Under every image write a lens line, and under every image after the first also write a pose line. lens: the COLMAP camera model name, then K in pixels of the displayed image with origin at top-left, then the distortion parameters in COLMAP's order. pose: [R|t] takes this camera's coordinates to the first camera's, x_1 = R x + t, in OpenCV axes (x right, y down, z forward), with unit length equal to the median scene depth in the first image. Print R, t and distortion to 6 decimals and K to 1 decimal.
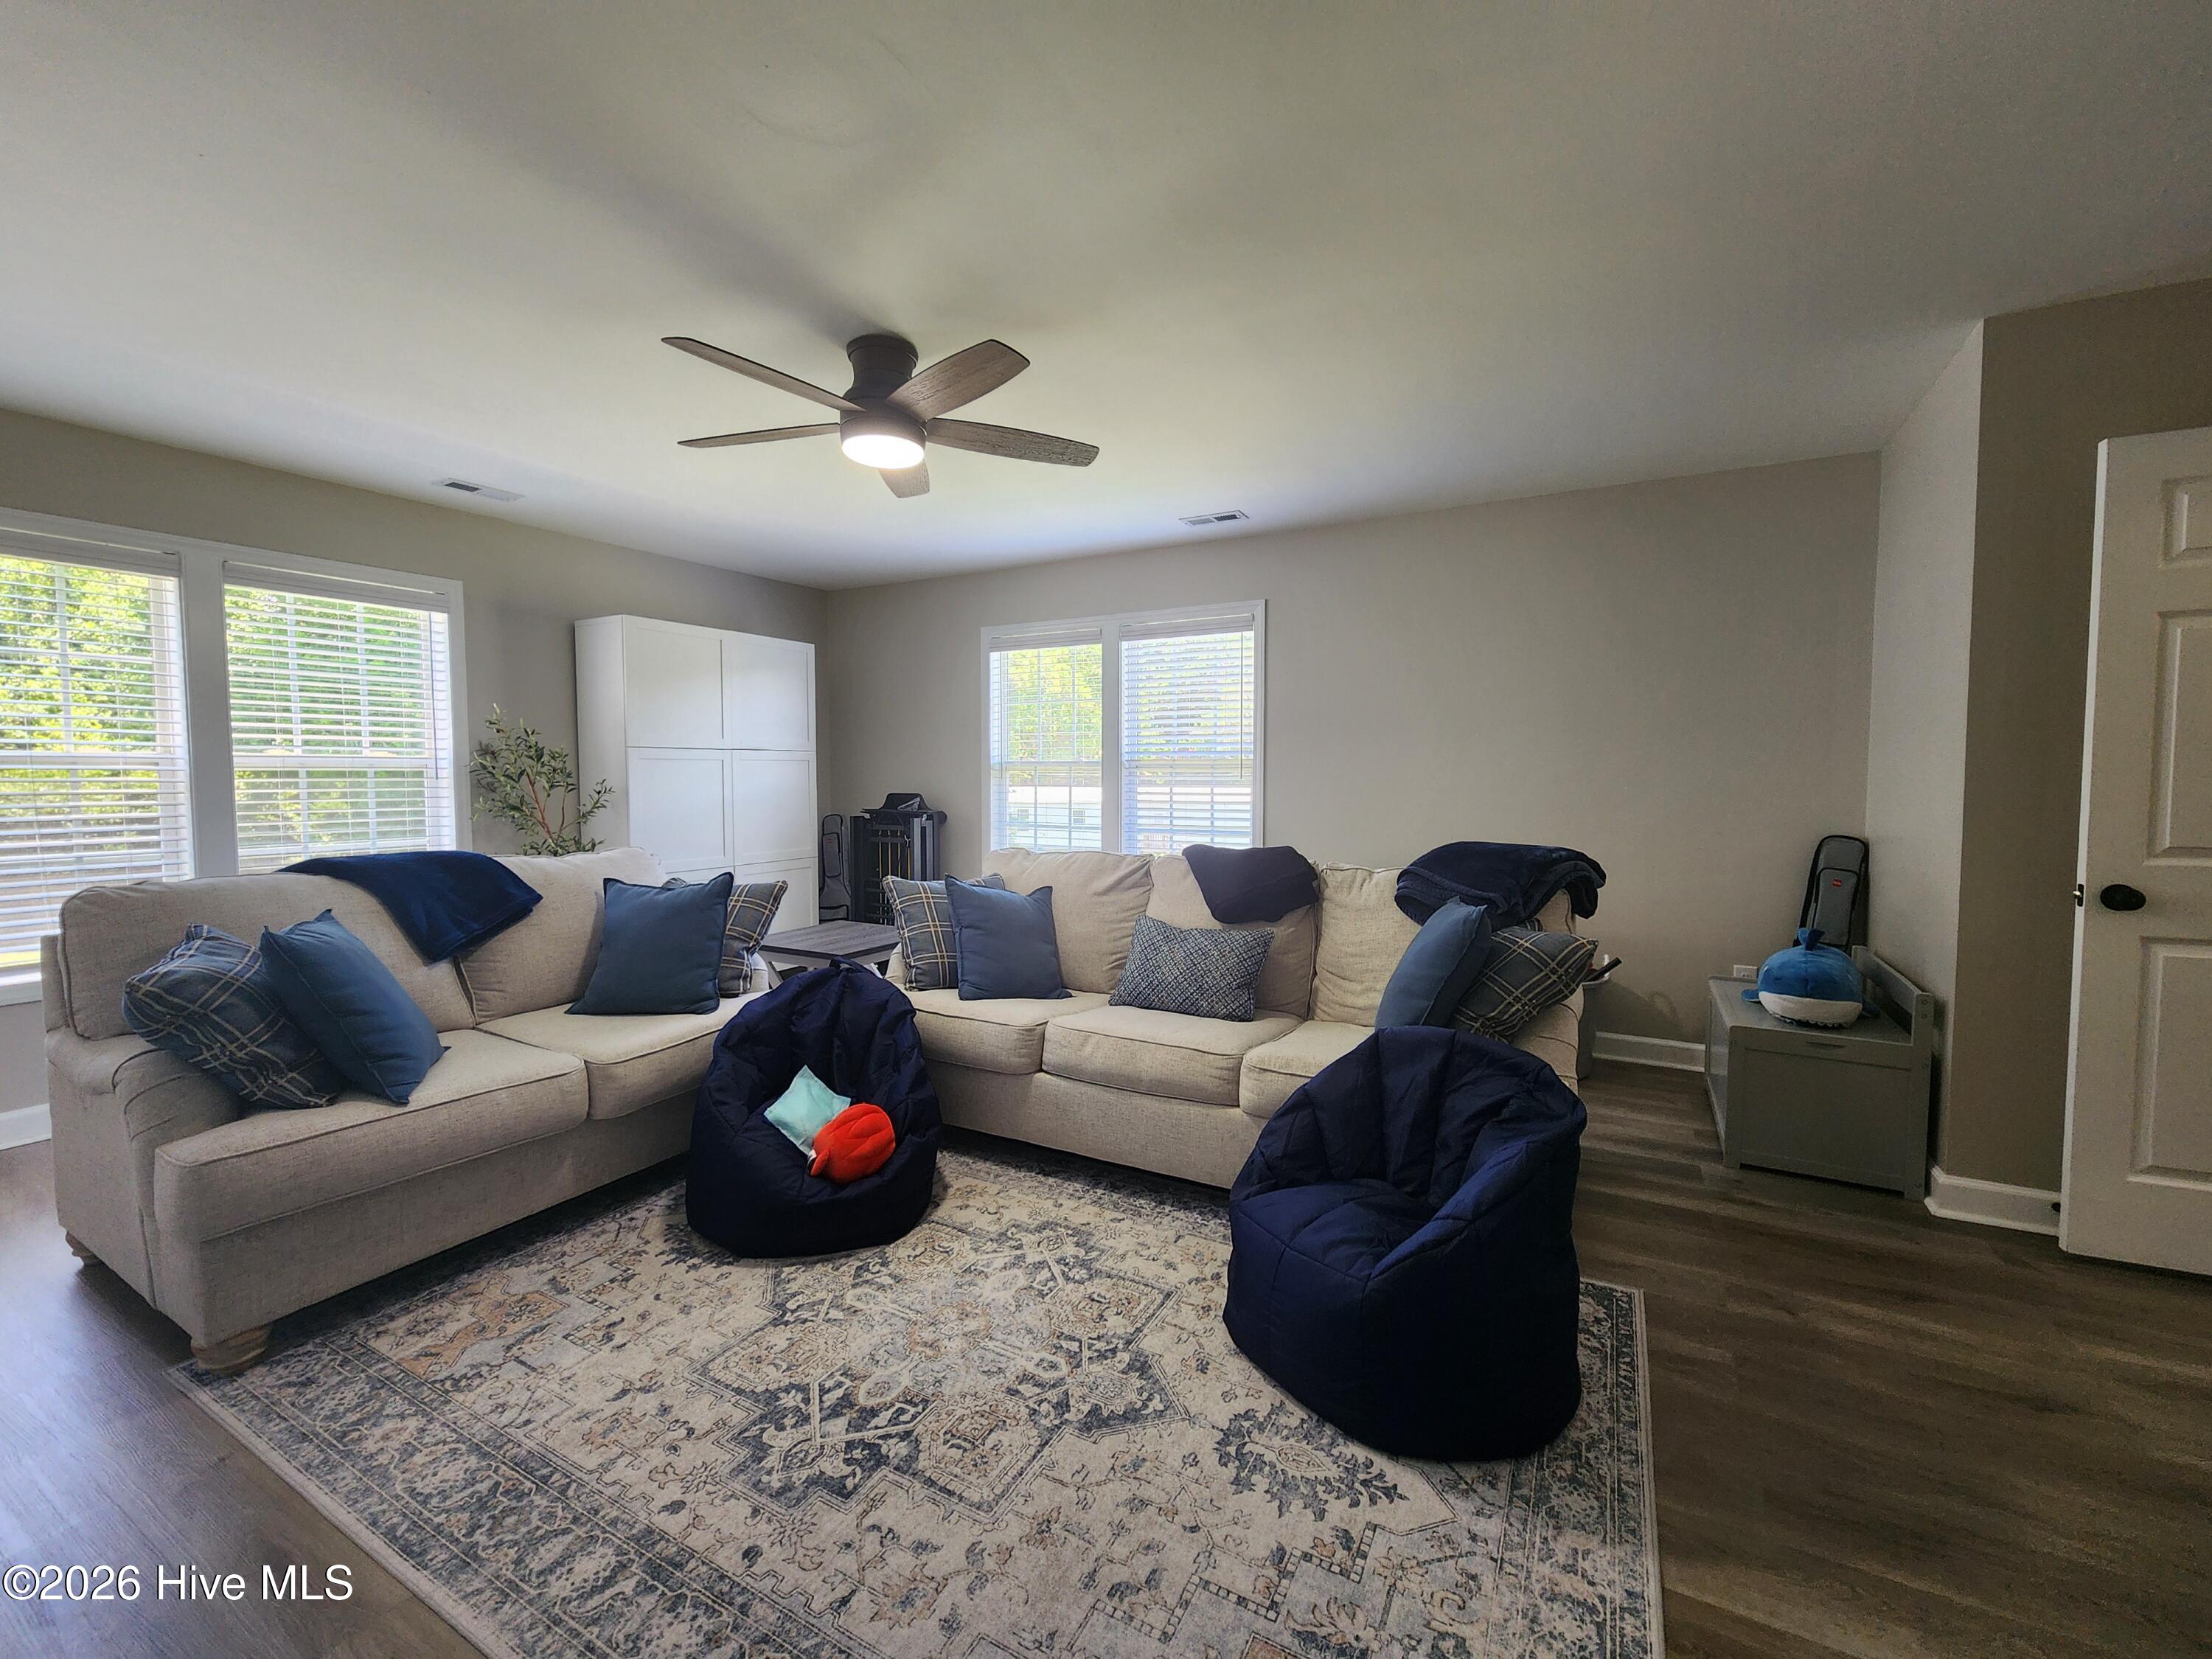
lens RADIAL K [[908.1, 0, 1105.8], [0, 908.1, 826.6], [0, 0, 1]] dist [0.000557, -0.000436]
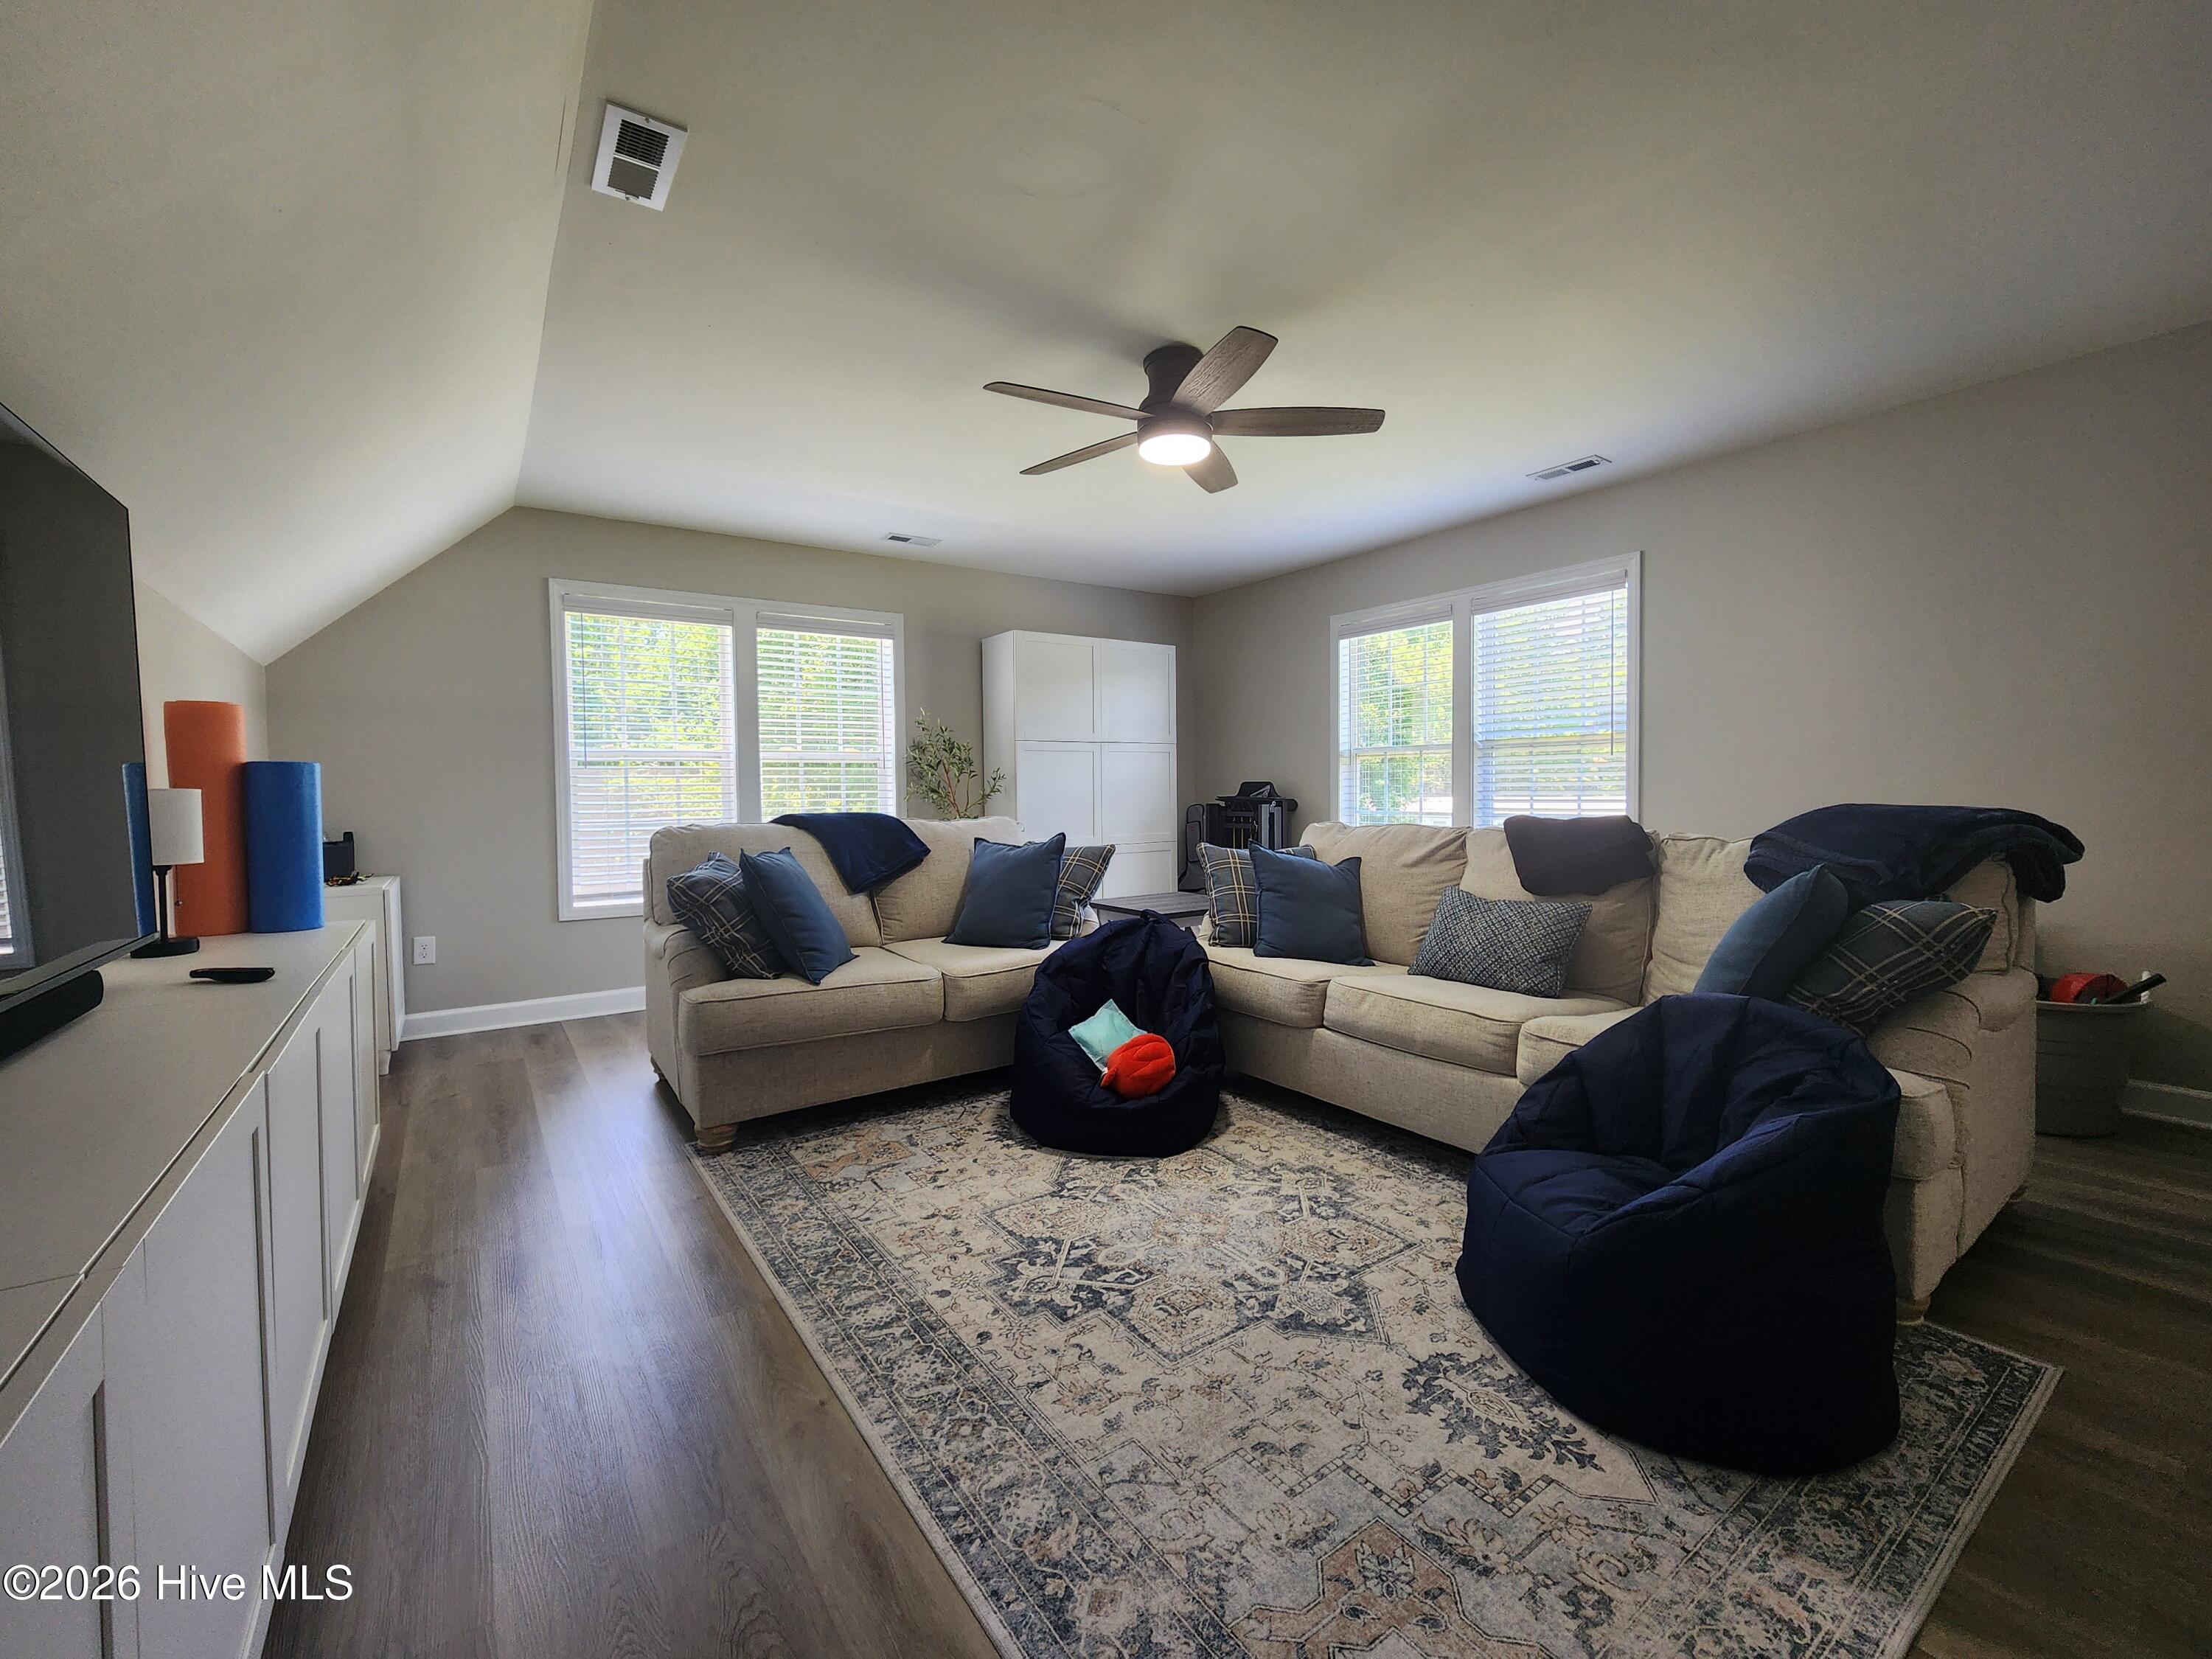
lens RADIAL K [[908.1, 0, 1107.4], [0, 908.1, 824.9], [0, 0, 1]] dist [0.000557, -0.000436]
pose [[0.901414, 0.005668, -0.432922, 0.190055], [-0.012935, 0.999821, -0.013842, 0.073721], [0.432766, 0.018078, 0.901325, -0.039138]]
